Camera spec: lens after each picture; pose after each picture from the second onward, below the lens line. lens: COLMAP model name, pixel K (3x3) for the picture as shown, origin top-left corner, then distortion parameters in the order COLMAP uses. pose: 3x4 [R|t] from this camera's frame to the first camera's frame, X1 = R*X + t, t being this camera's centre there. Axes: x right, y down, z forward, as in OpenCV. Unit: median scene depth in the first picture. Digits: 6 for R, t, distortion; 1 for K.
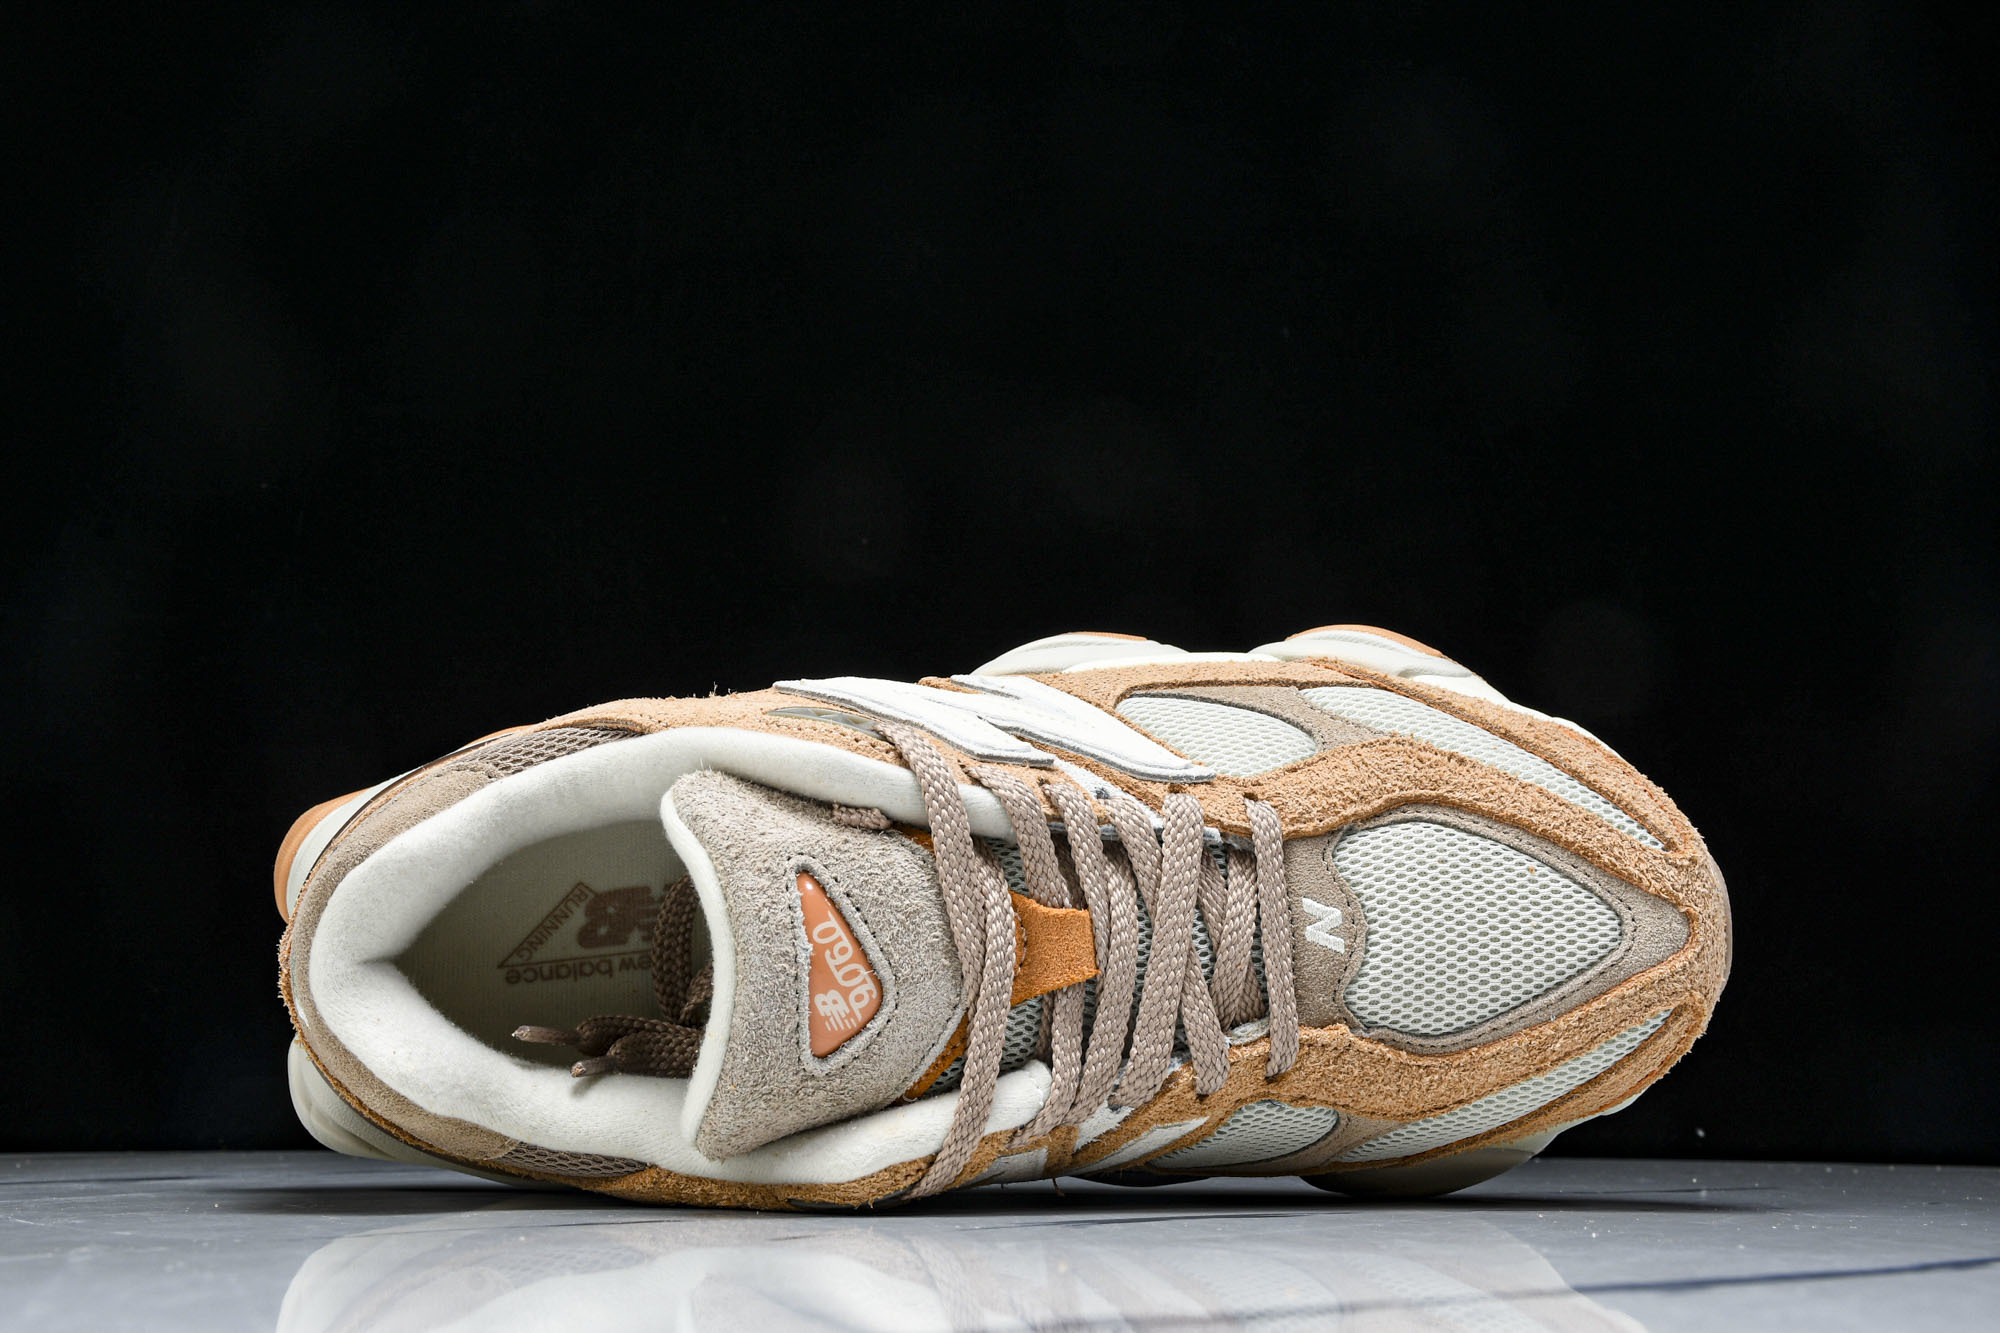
lens RADIAL K [[2928.3, 0, 1000.0], [0, 2928.3, 666.5], [0, 0, 1]] dist [0.126503, 0.065017]
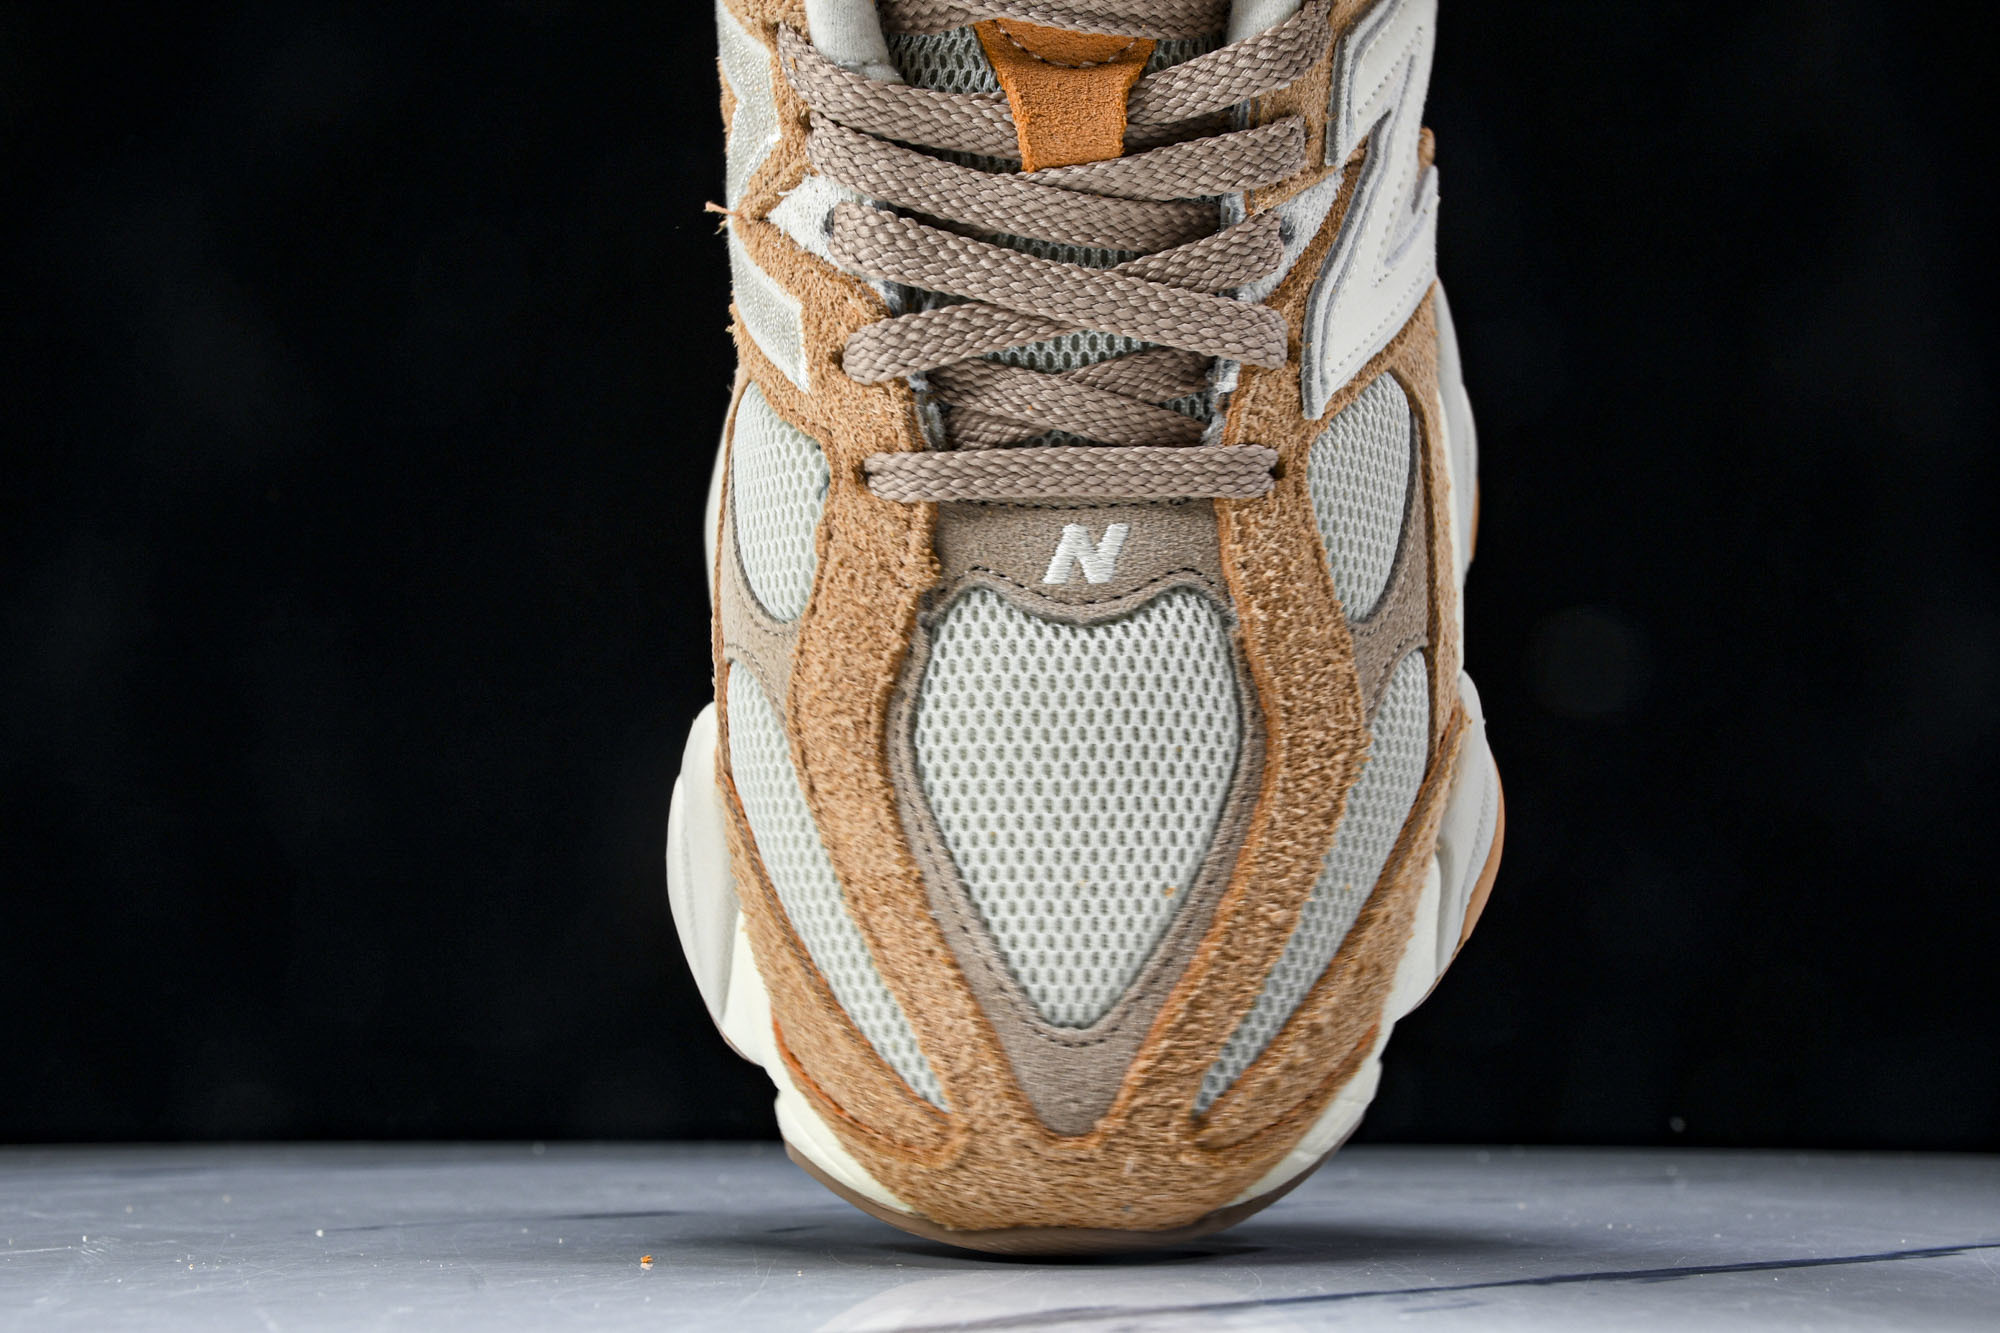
lens RADIAL K [[2928.3, 0, 1000.0], [0, 2928.3, 666.5], [0, 0, 1]] dist [0.126503, 0.065017]
pose [[-0.026860, 0.944159, -0.328392, 0.347225], [-0.997147, -0.002125, 0.075449, 0.056992], [0.070538, 0.329482, 0.941523, 0.381367]]
